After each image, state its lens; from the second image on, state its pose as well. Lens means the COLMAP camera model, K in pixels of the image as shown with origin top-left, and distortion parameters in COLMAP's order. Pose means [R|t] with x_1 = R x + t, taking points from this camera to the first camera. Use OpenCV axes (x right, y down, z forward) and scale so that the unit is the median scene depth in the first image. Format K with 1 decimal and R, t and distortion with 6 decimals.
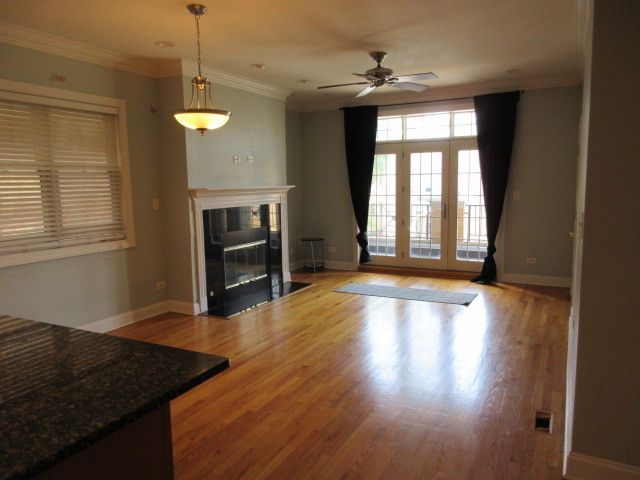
lens RADIAL K [[474.8, 0, 321.1], [0, 474.8, 234.7], [0, 0, 1]] dist [0.002882, -0.001672]
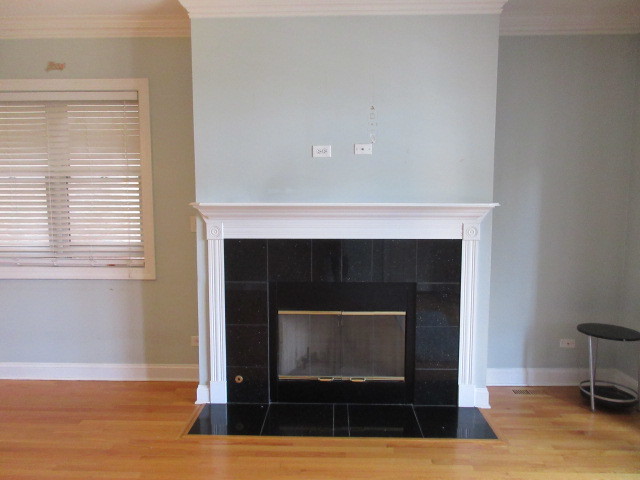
lens RADIAL K [[474.8, 0, 321.5], [0, 474.8, 237.8], [0, 0, 1]] dist [0.002882, -0.001672]
pose [[0.440286, 0.105388, -0.891651, 0.367704], [-0.106989, 0.992170, 0.064439, -0.113471], [0.891461, 0.067025, 0.448114, 0.902899]]
